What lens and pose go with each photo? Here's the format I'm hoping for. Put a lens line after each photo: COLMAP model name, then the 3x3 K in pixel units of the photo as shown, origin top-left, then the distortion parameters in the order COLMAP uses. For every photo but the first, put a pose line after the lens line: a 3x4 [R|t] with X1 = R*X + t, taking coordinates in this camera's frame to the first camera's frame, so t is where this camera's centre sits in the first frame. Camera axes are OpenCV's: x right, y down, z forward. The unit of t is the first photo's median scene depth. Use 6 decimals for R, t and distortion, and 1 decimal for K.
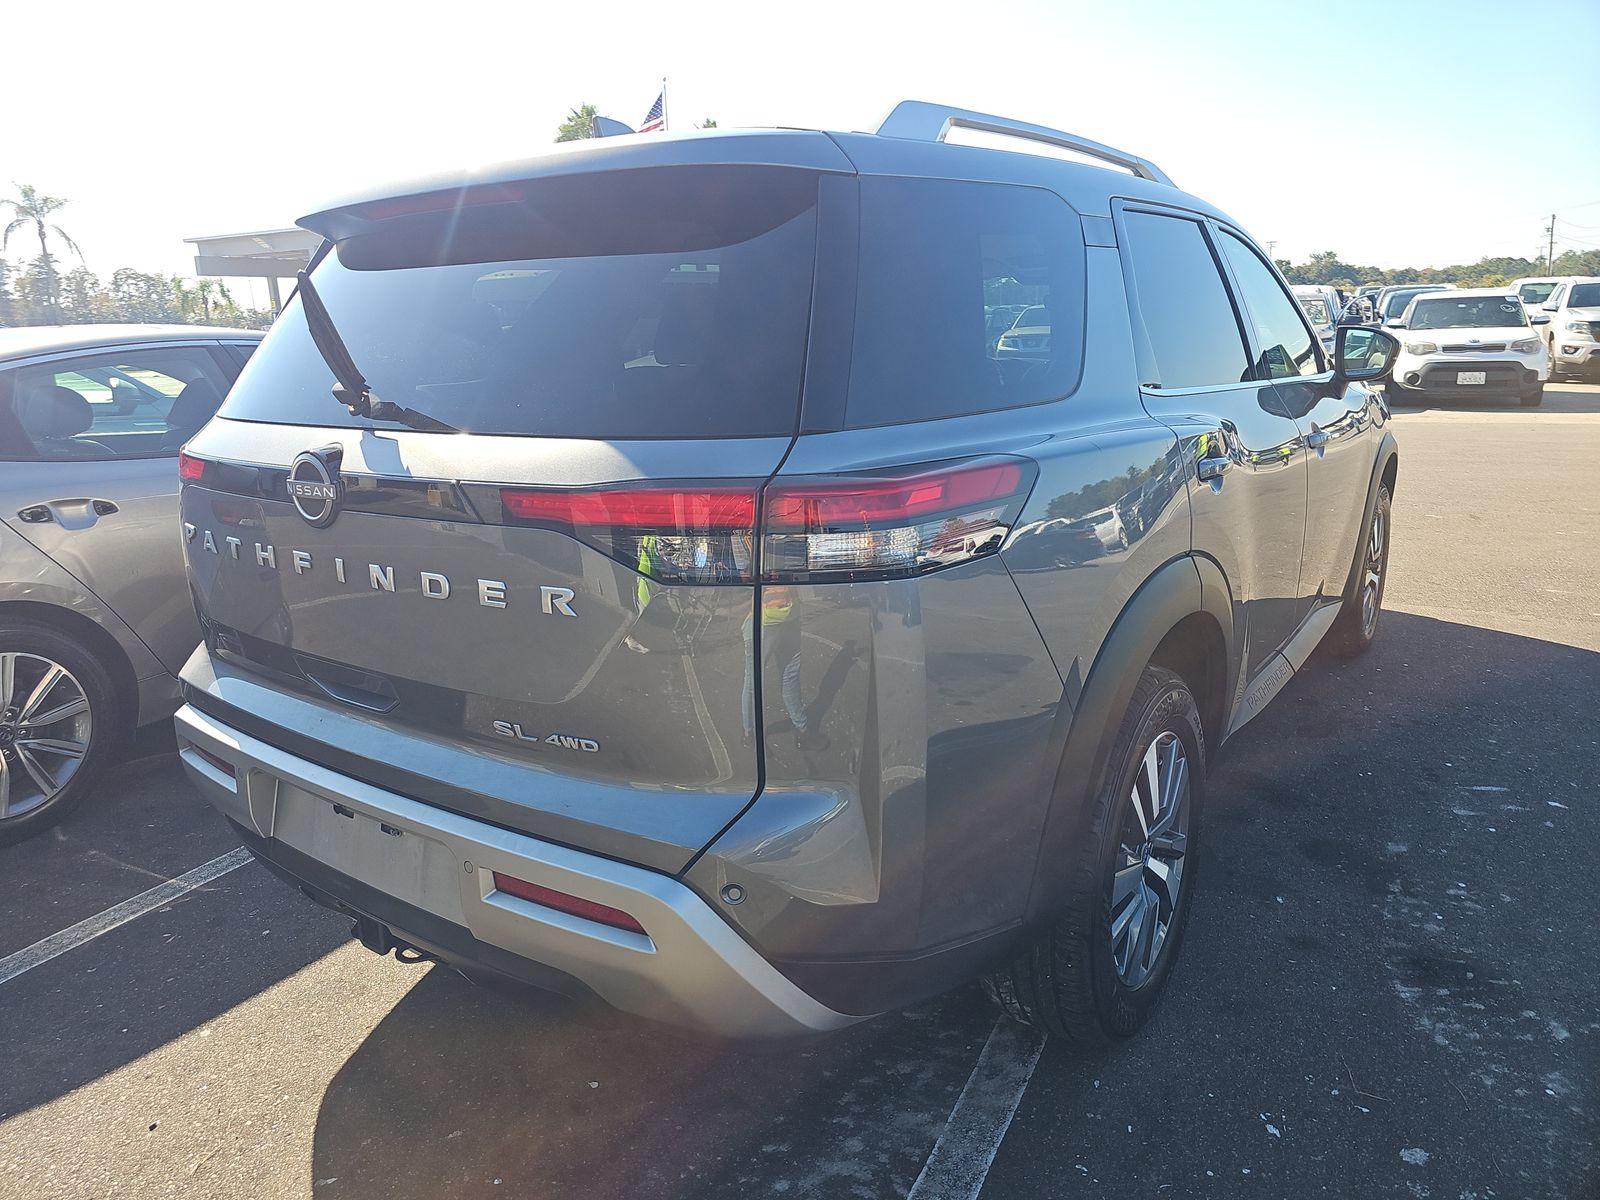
lens RADIAL K [[1074.6, 0, 726.1], [0, 1074.6, 588.4], [0, 0, 1]] dist [0.025739, -0.034743]
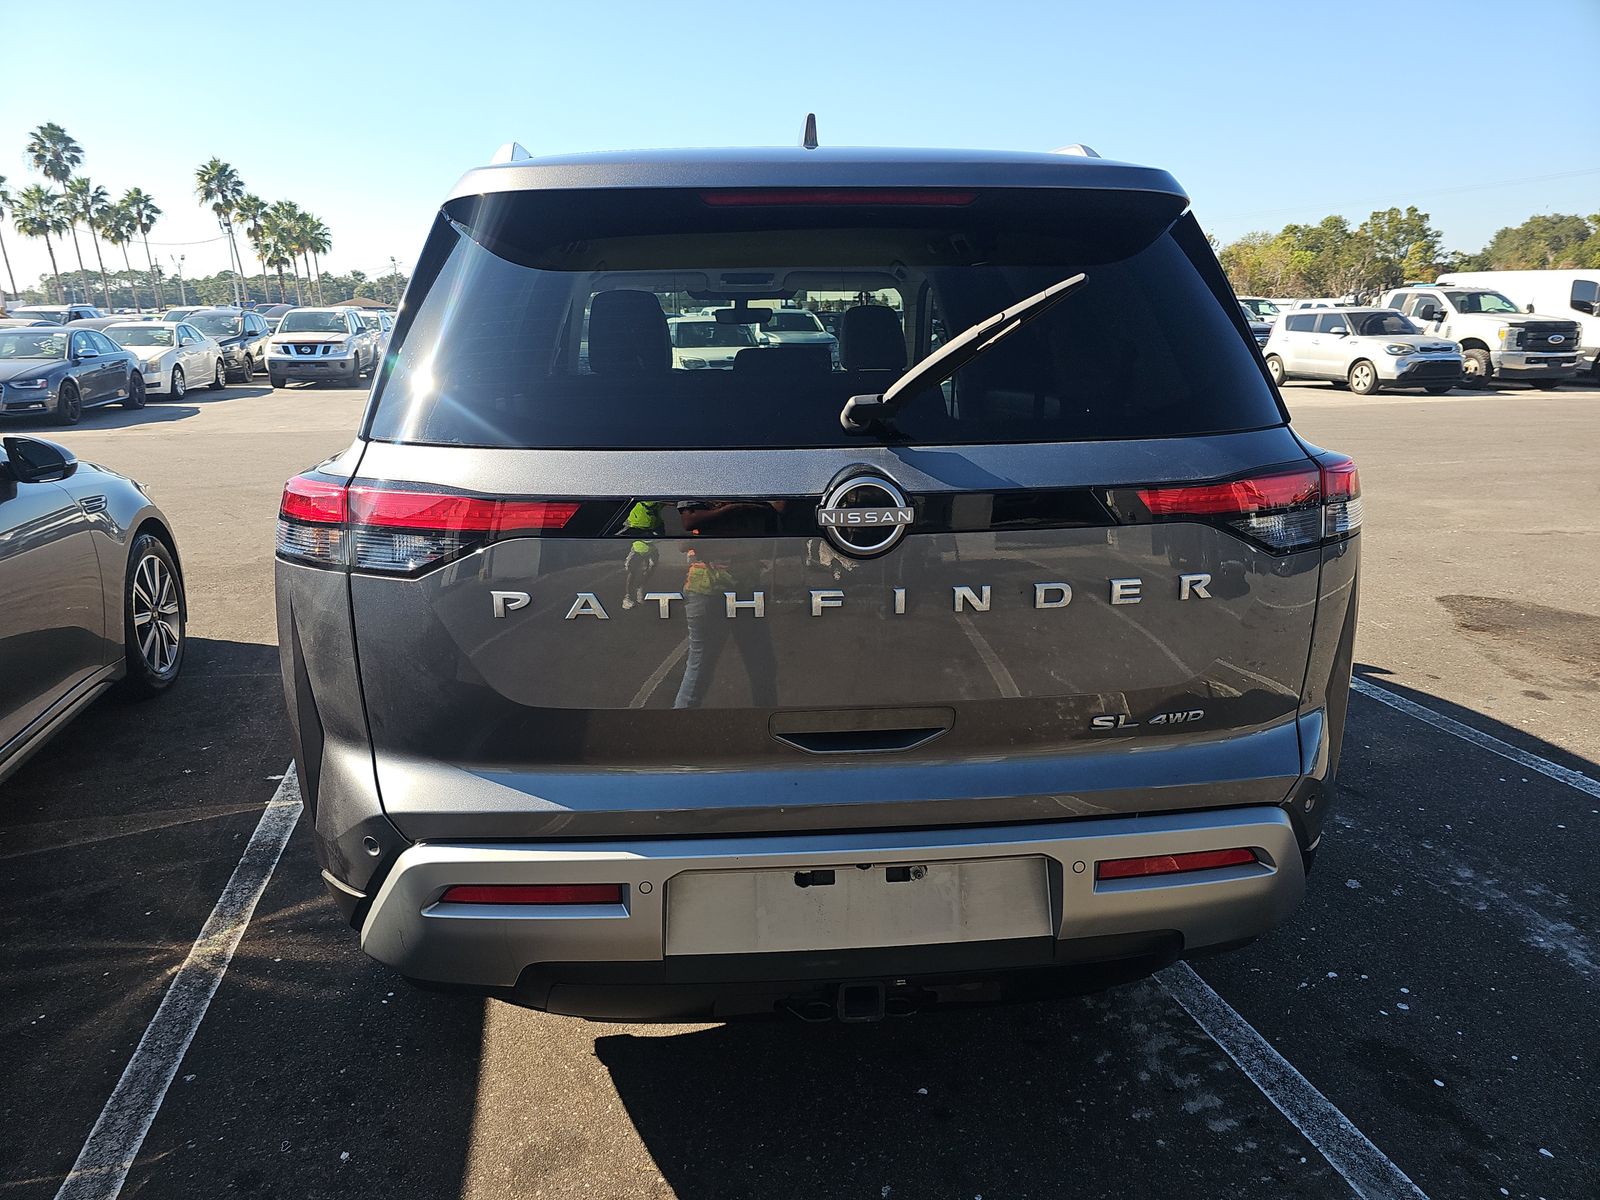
lens RADIAL K [[1074.6, 0, 809.8], [0, 1074.6, 601.8], [0, 0, 1]] dist [0.025739, -0.034743]
pose [[0.746960, -0.145694, 0.648709, -0.980351], [0.142542, 0.988100, 0.057788, -0.077849], [-0.649409, 0.049303, 0.758839, 0.355594]]
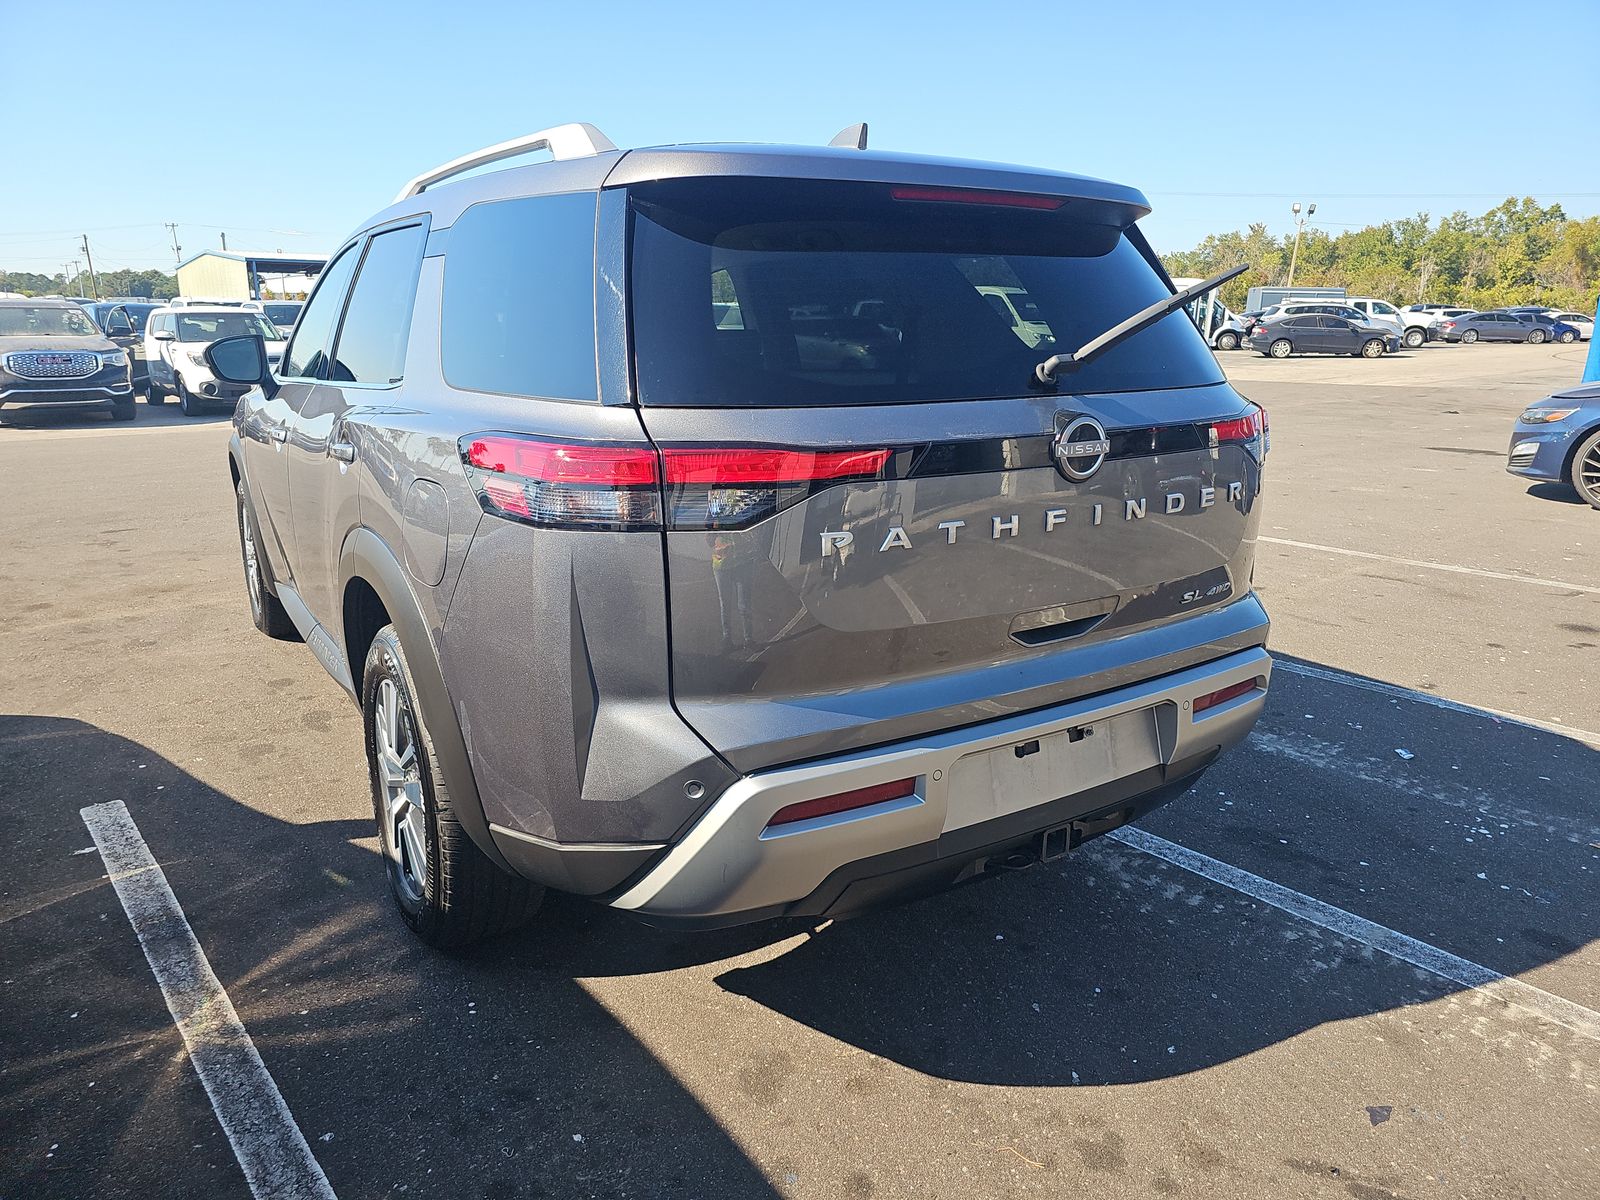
lens RADIAL K [[1074.6, 0, 794.3], [0, 1074.6, 603.4], [0, 0, 1]] dist [0.025739, -0.034743]
pose [[0.348822, -0.210939, 0.913142, -1.525986], [0.211538, 0.966918, 0.142553, -0.156359], [-0.913003, 0.143439, 0.381903, 0.849794]]
